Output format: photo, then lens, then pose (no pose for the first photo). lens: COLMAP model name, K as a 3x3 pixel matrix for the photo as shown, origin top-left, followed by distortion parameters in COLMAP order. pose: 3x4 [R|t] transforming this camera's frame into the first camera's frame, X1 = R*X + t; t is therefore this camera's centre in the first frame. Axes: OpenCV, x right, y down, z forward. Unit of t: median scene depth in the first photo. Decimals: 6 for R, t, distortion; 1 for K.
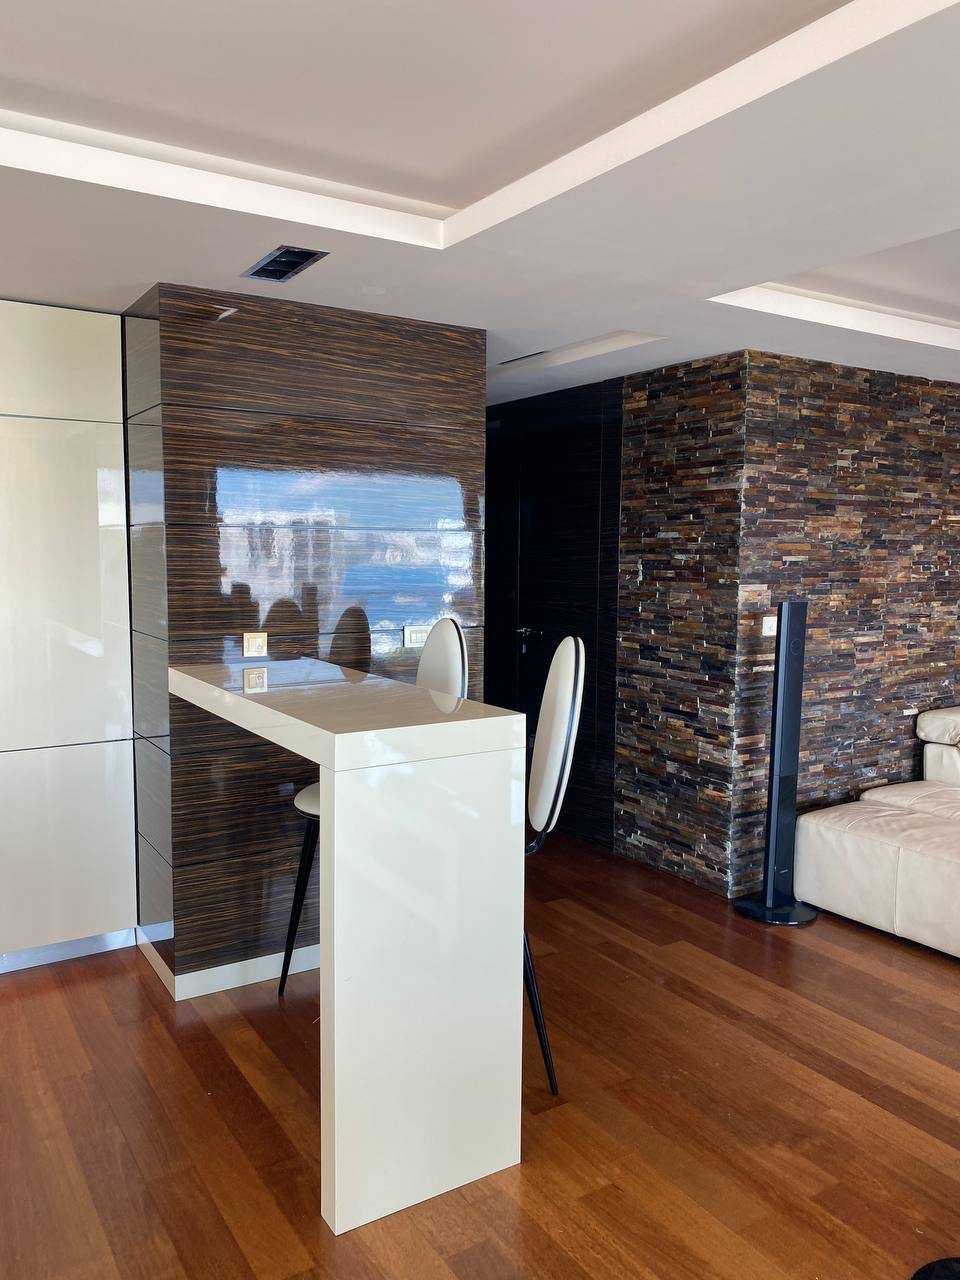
lens RADIAL K [[968.7, 0, 480.0], [0, 968.7, 640.0], [0, 0, 1]] dist [0.011838, -0.004800]
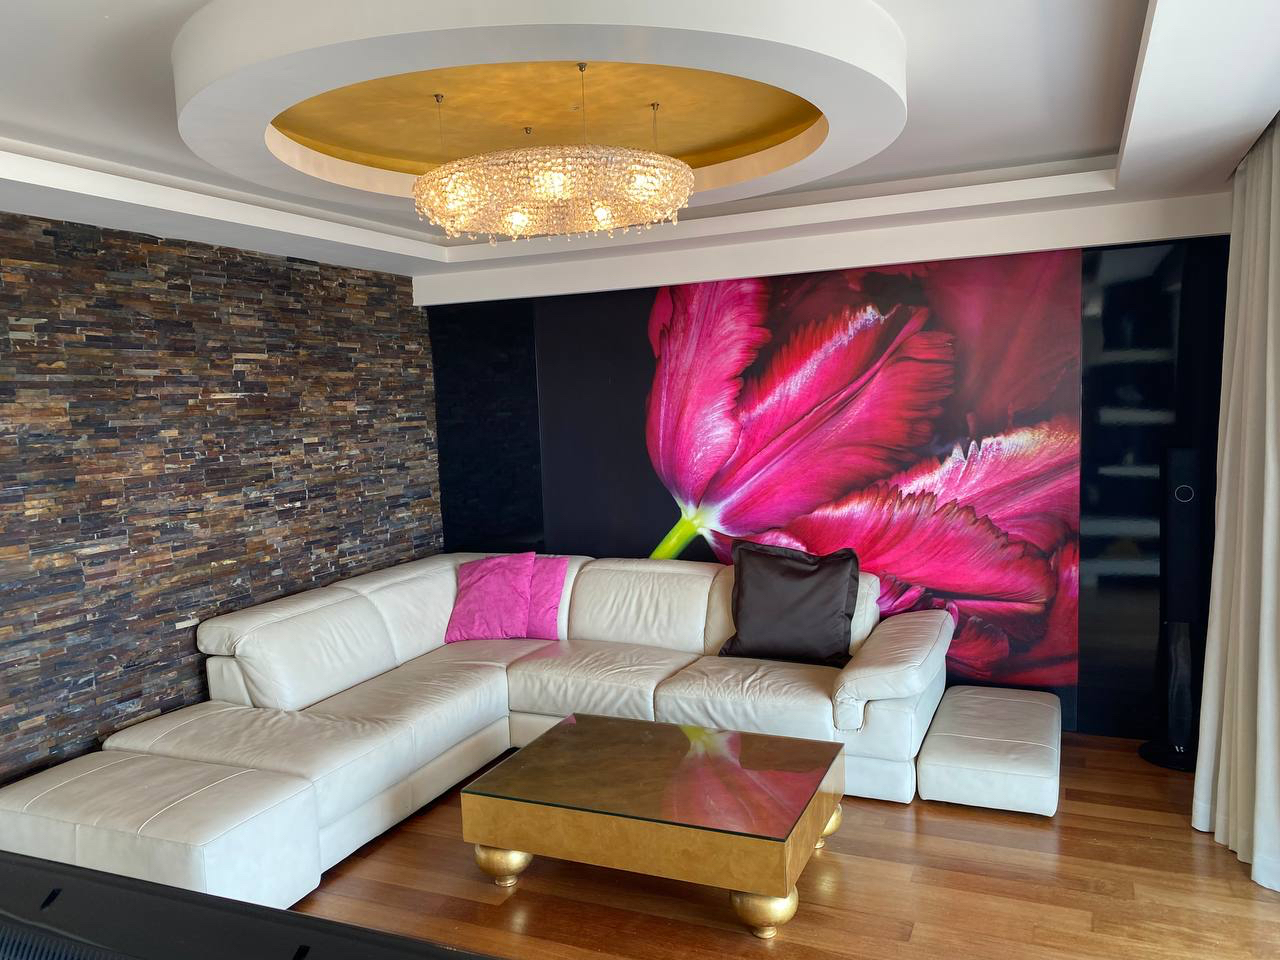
lens RADIAL K [[968.7, 0, 640.0], [0, 968.7, 480.0], [0, 0, 1]] dist [0.011838, -0.004800]
pose [[0.830944, -0.082341, 0.550229, 0.337248], [0.091630, 0.995736, 0.010632, -0.026380], [-0.548759, 0.041583, 0.834946, 0.064744]]
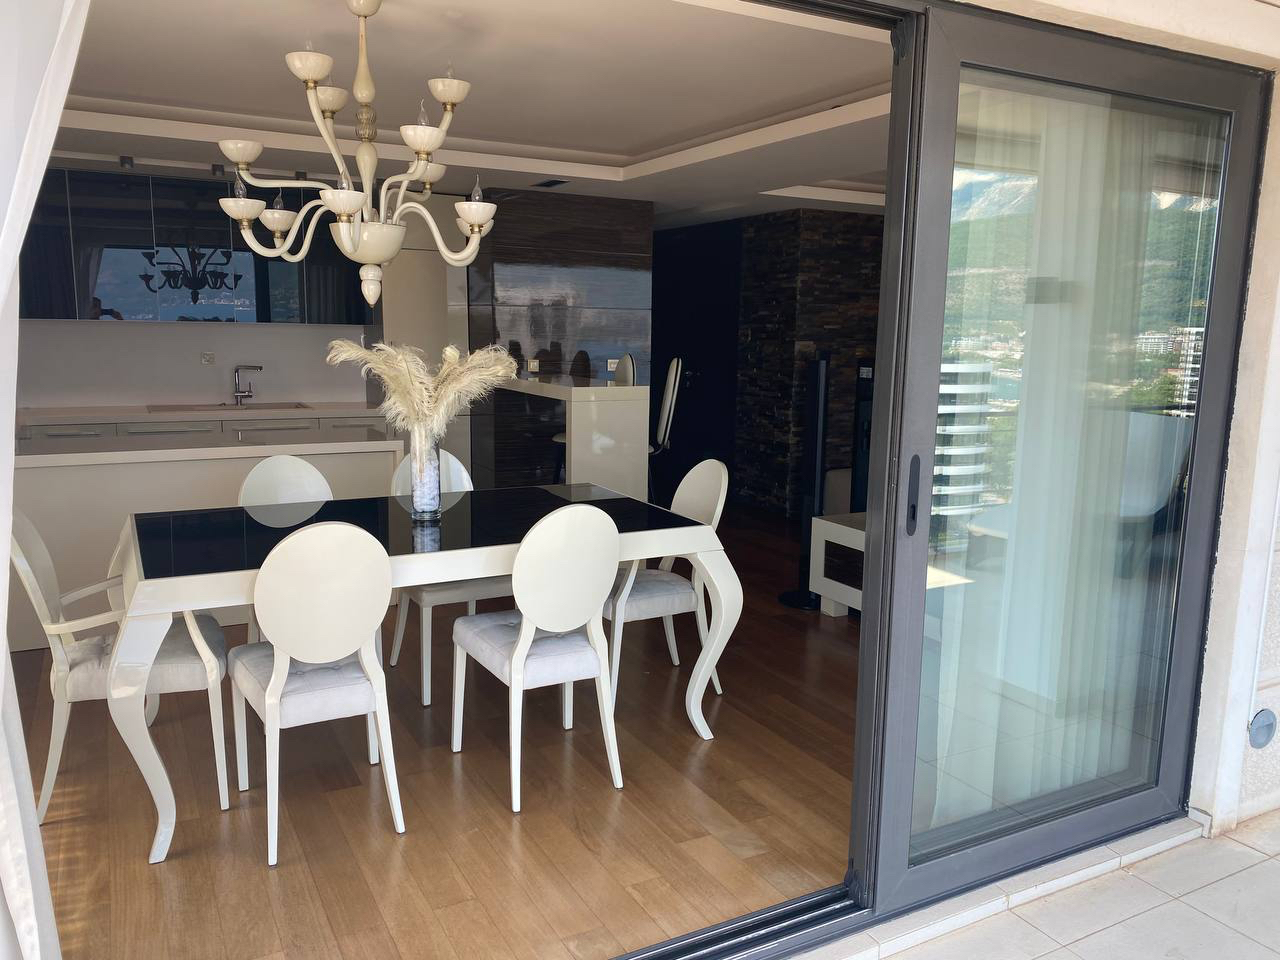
lens RADIAL K [[968.7, 0, 640.0], [0, 968.7, 480.0], [0, 0, 1]] dist [0.011838, -0.004800]
pose [[0.996753, 0.018402, -0.078393, 0.114455], [-0.013398, 0.997867, 0.063891, 0.079596], [0.079401, -0.062633, 0.994873, -0.738737]]
